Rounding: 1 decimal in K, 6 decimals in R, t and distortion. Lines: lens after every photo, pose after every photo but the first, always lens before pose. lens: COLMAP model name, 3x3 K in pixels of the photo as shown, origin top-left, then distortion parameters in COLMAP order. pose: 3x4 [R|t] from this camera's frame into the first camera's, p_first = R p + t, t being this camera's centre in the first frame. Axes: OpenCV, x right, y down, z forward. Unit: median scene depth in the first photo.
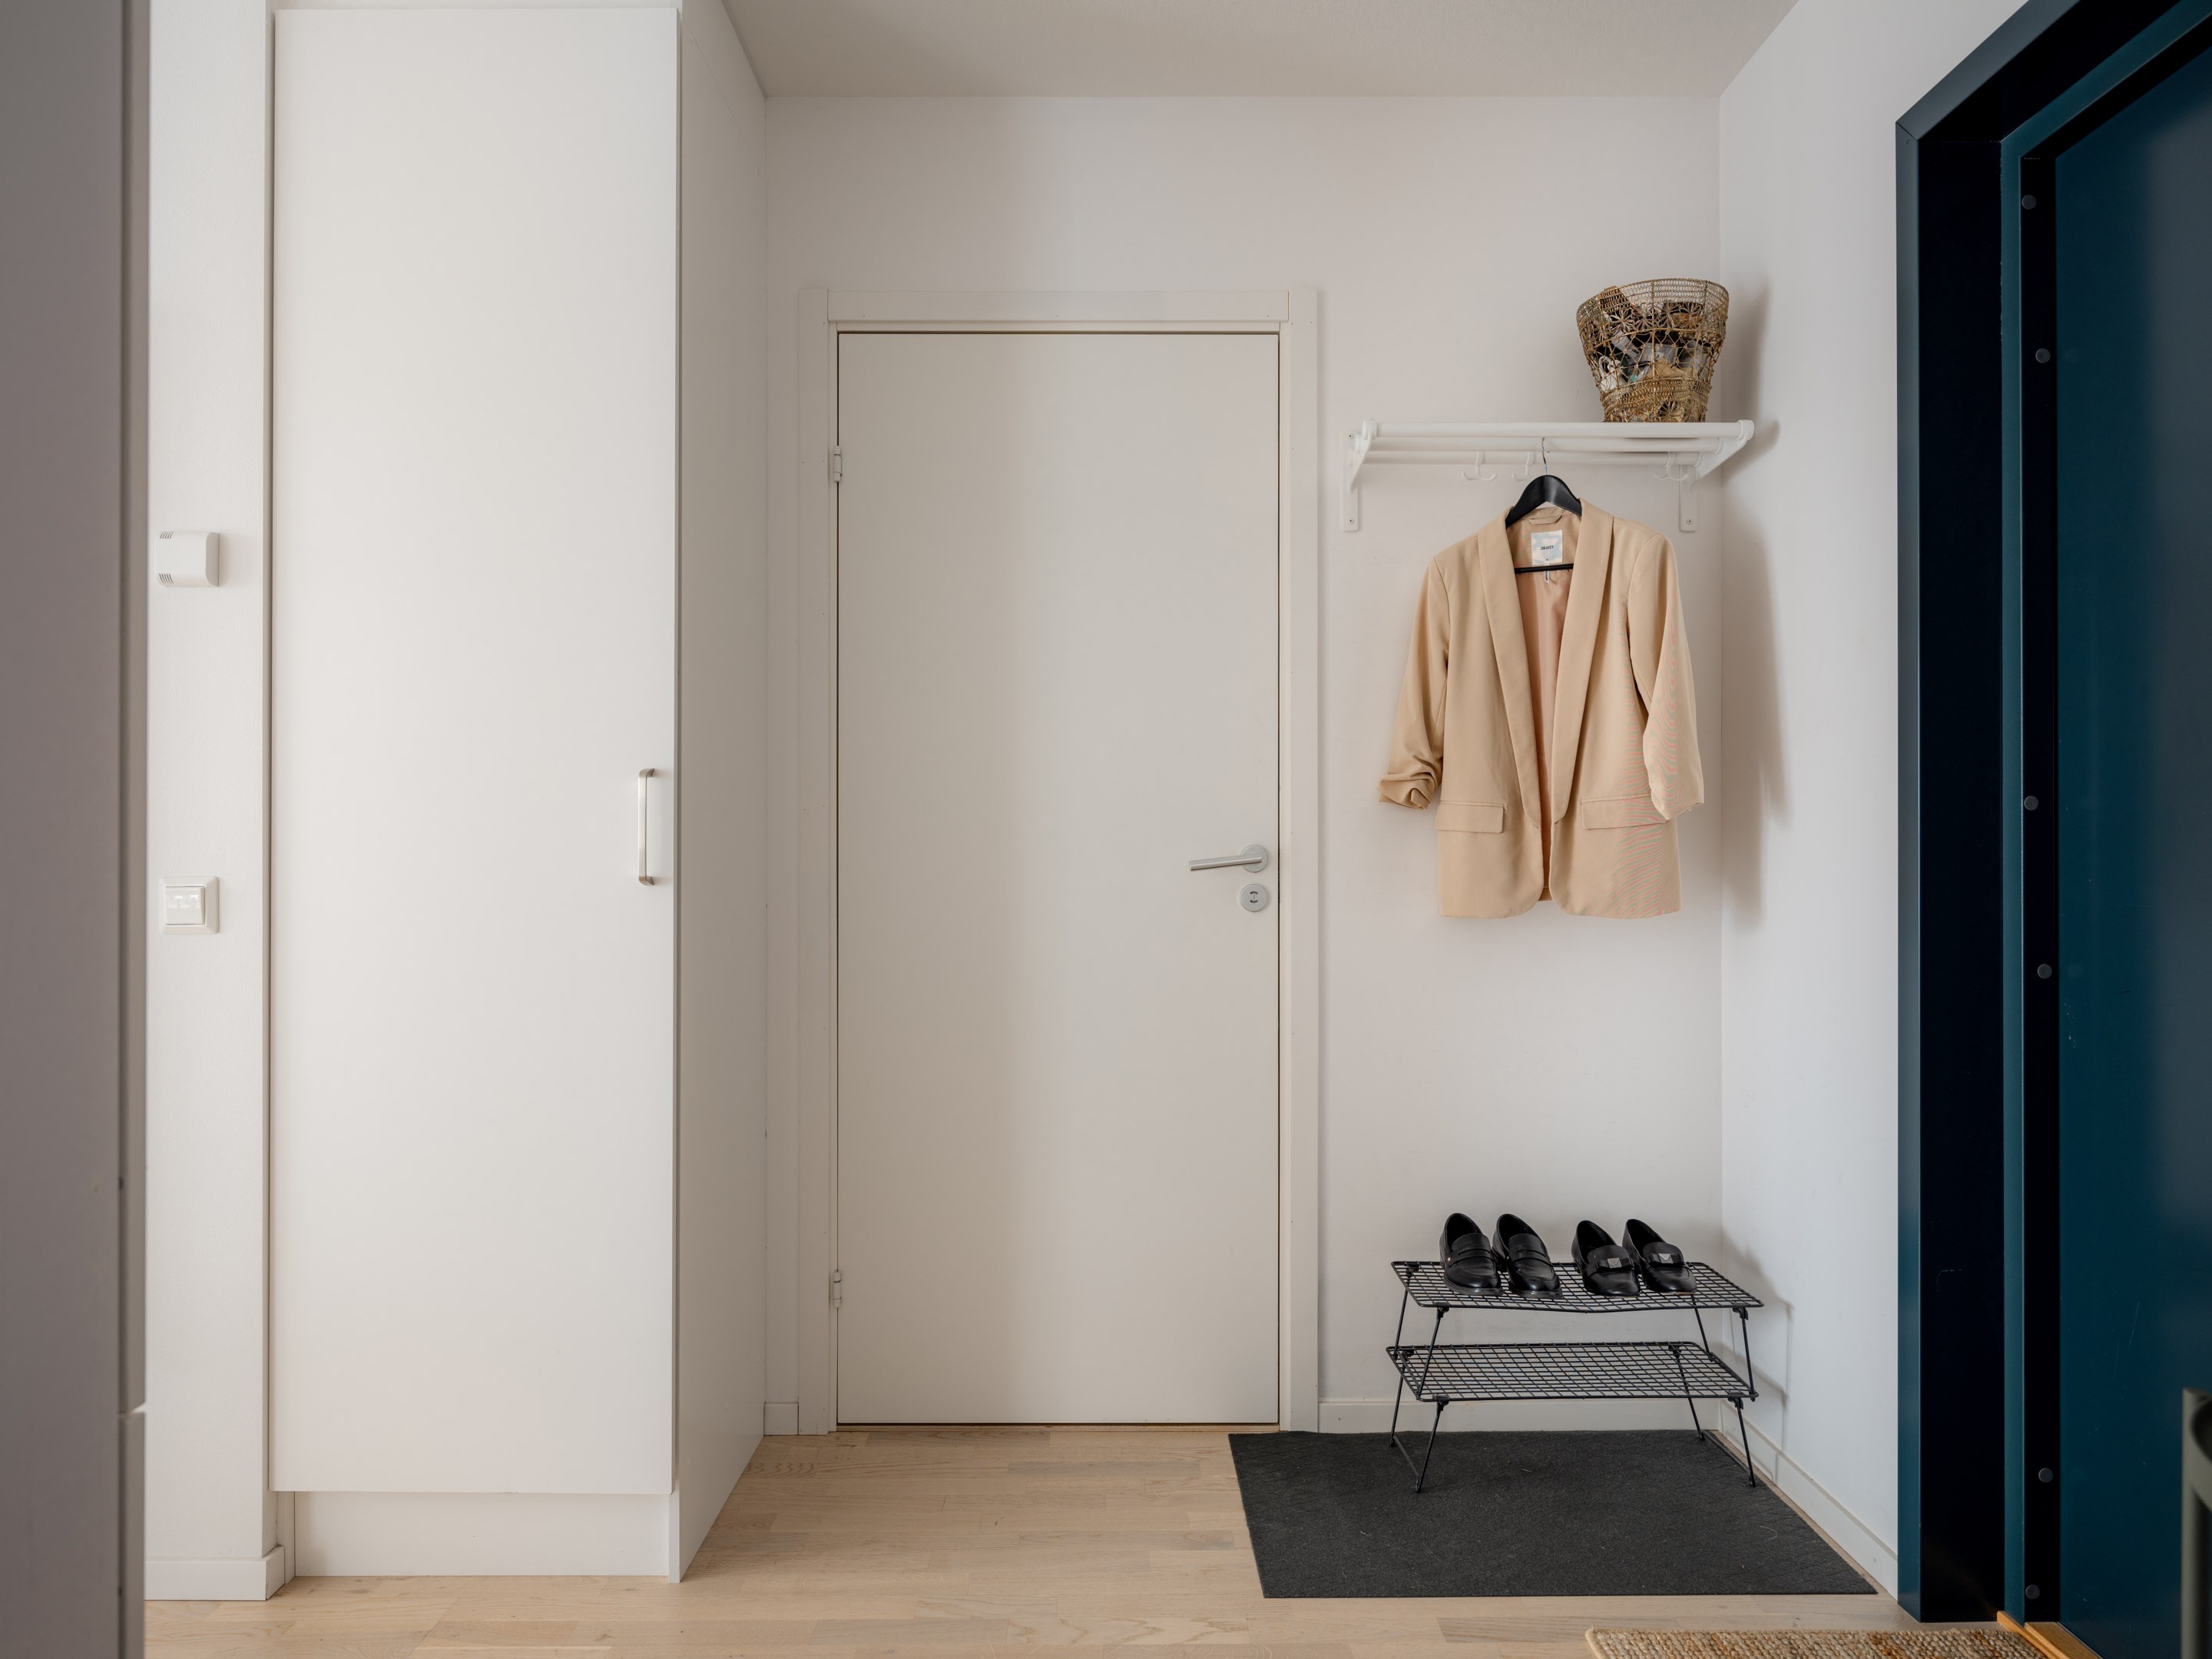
lens RADIAL K [[1492.7, 0, 1108.8], [0, 1492.7, 828.0], [0, 0, 1]] dist [-0.013494, -0.006510]
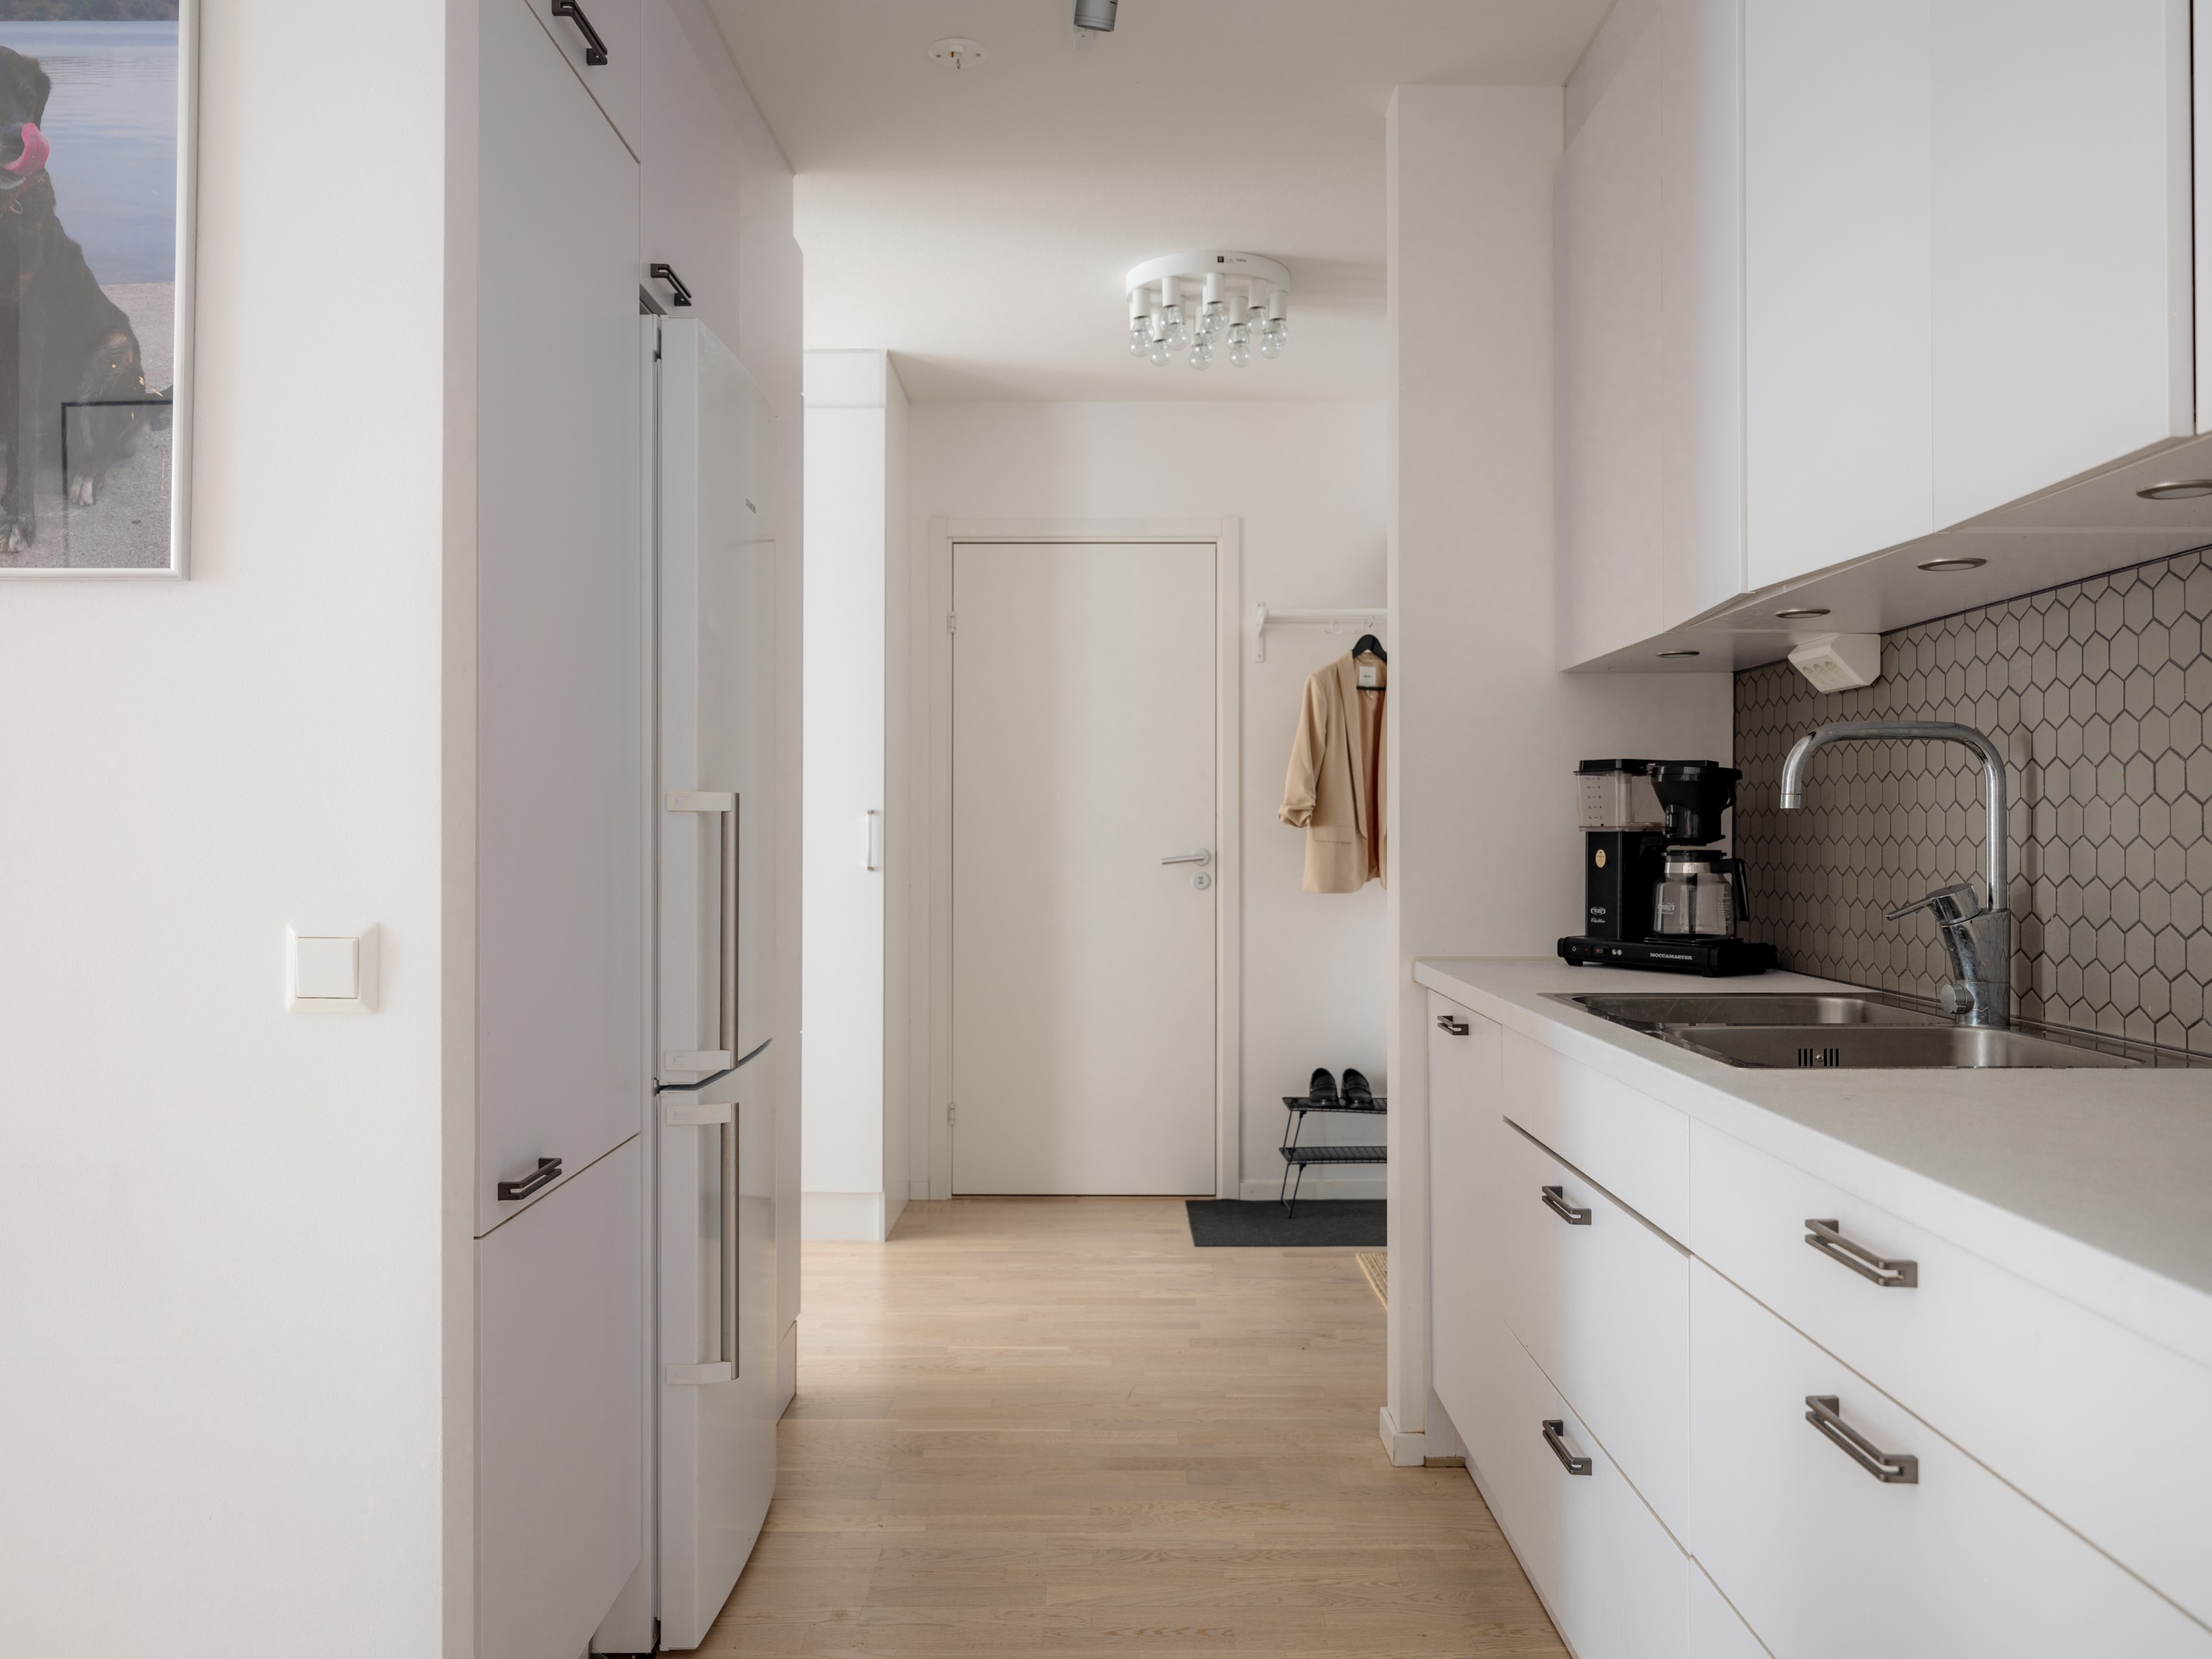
lens RADIAL K [[1623.9, 0, 1107.6], [0, 1623.9, 831.5], [0, 0, 1]] dist [-0.001211, -0.000037]
pose [[0.999880, 0.000670, -0.015489, 0.020948], [-0.000641, 0.999998, 0.001843, -0.012115], [0.015491, -0.001833, 0.999878, -0.830087]]
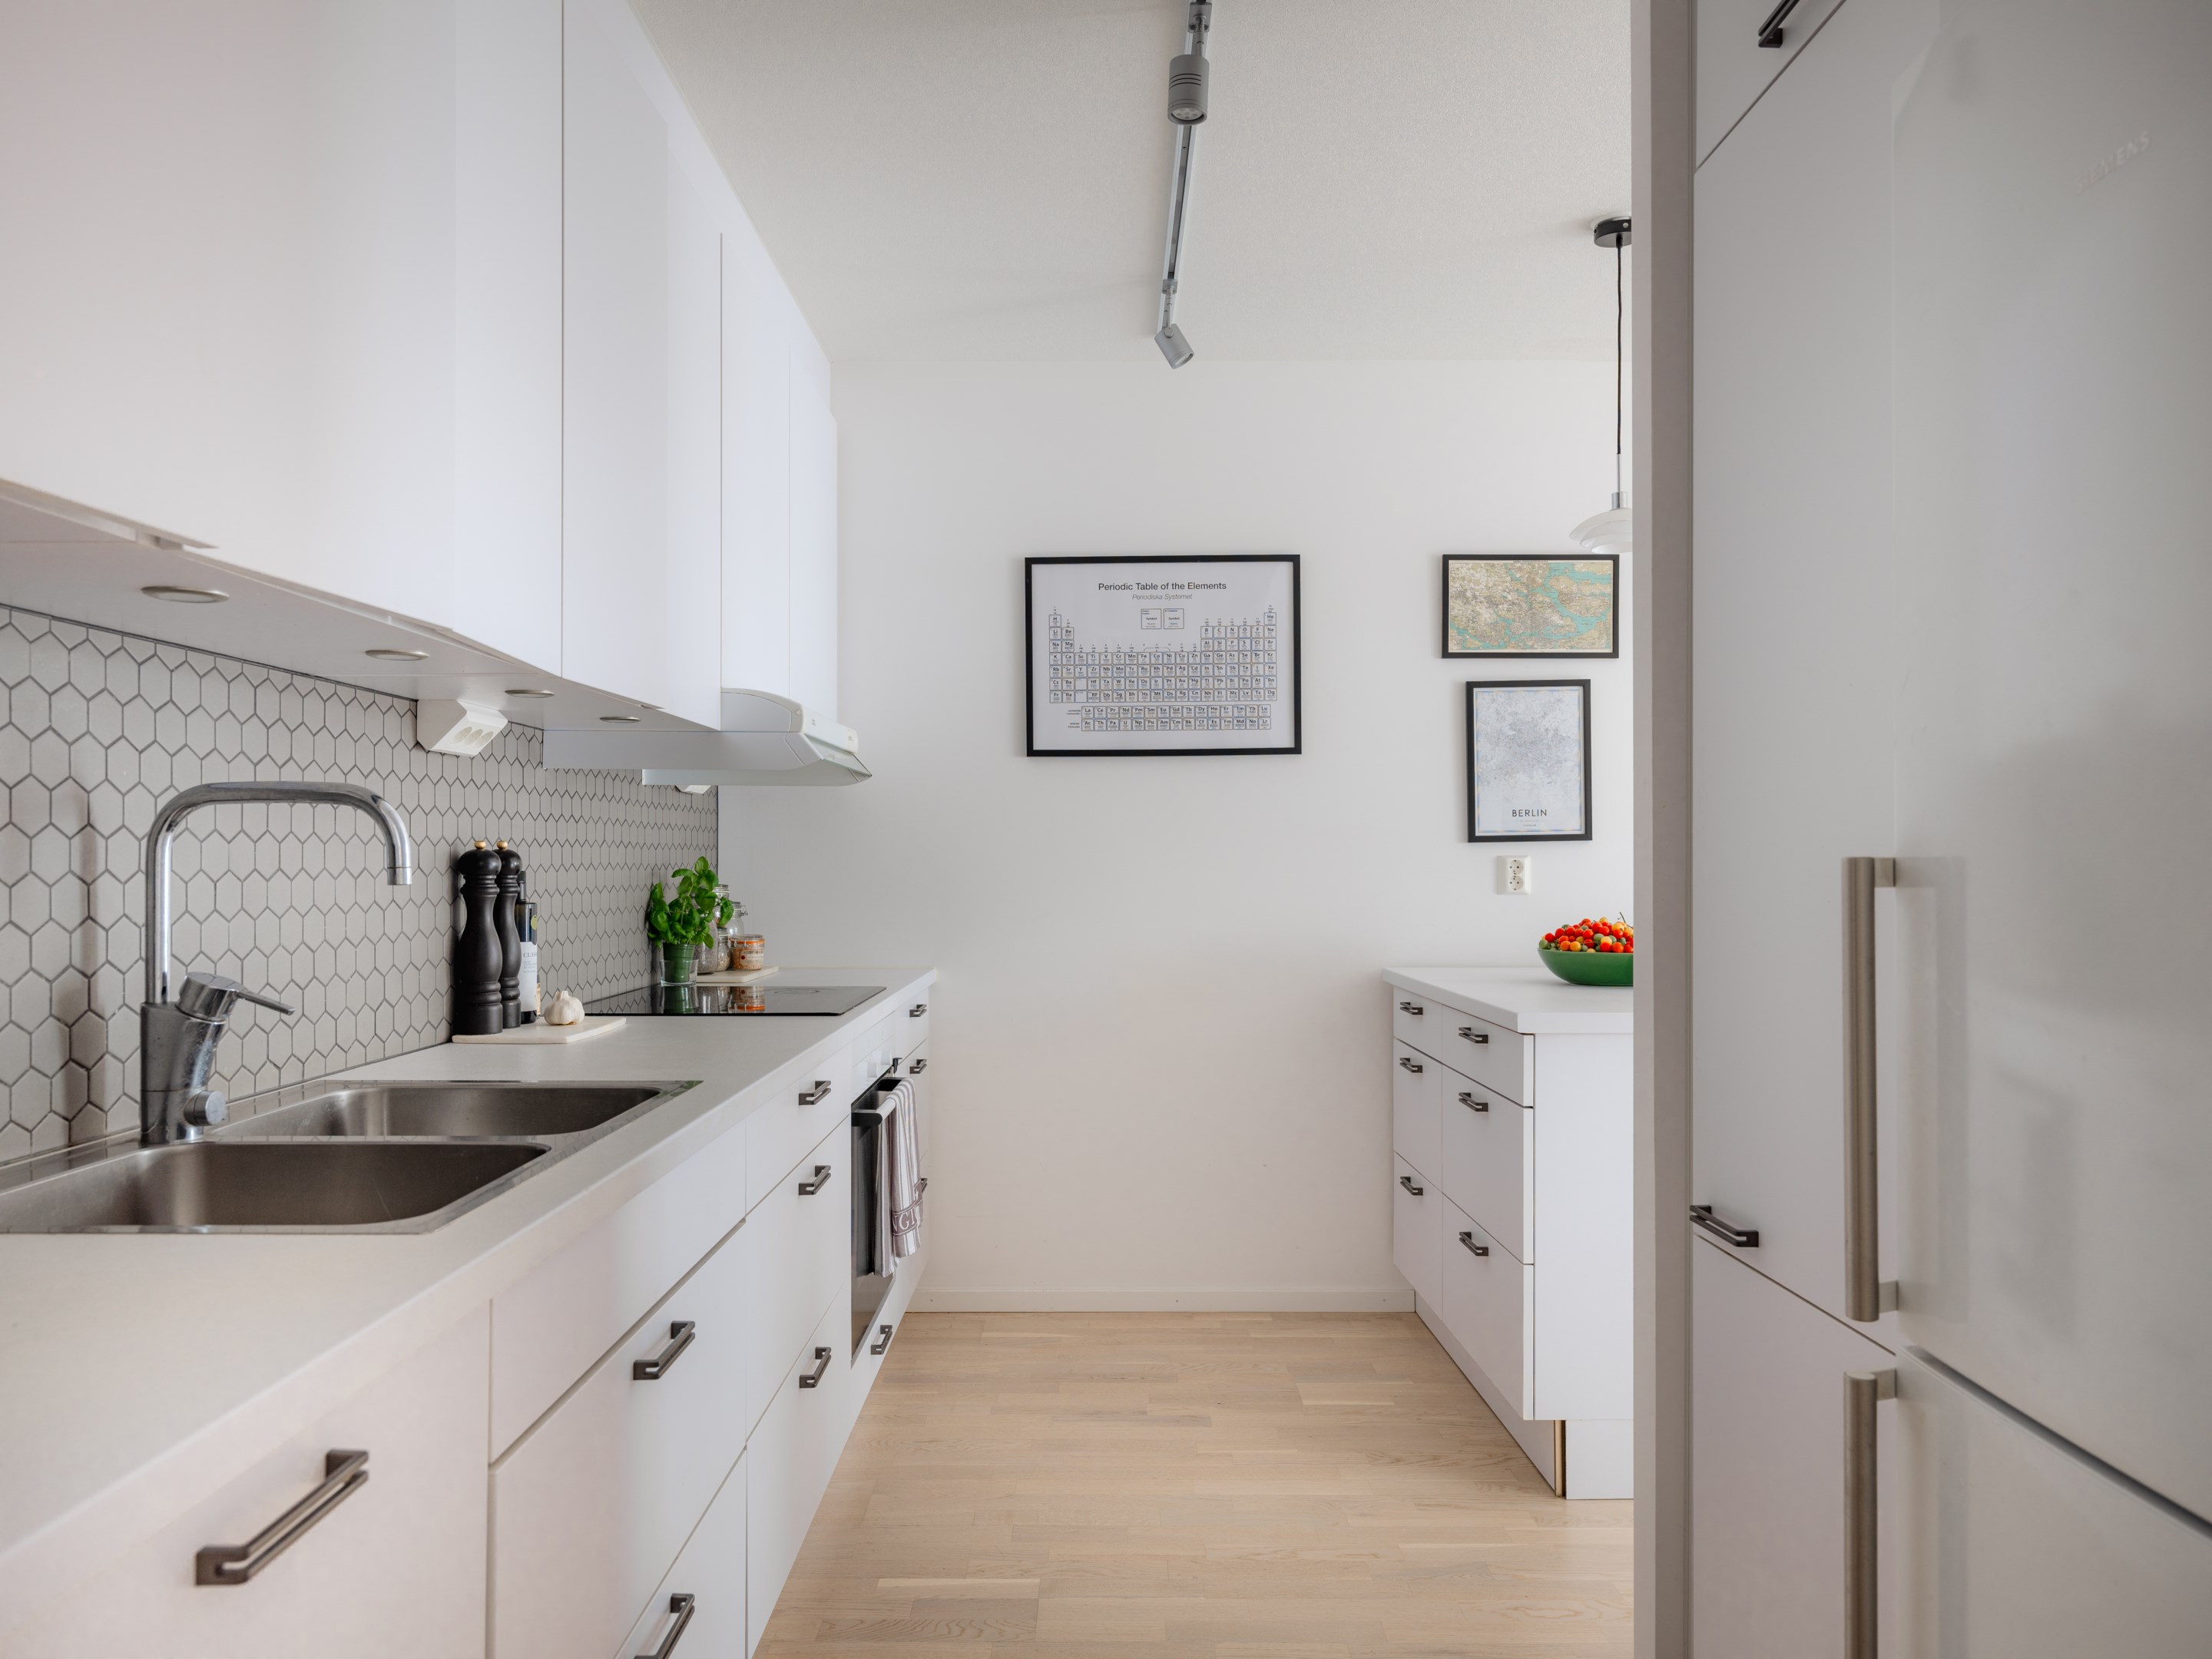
lens RADIAL K [[1492.7, 0, 1093.5], [0, 1492.7, 846.9], [0, 0, 1]] dist [-0.013494, -0.006510]
pose [[-0.999867, 0.000886, 0.016279, 0.041533], [0.000774, 0.999976, -0.006915, -0.030081], [-0.016284, -0.006901, -0.999844, 0.374899]]
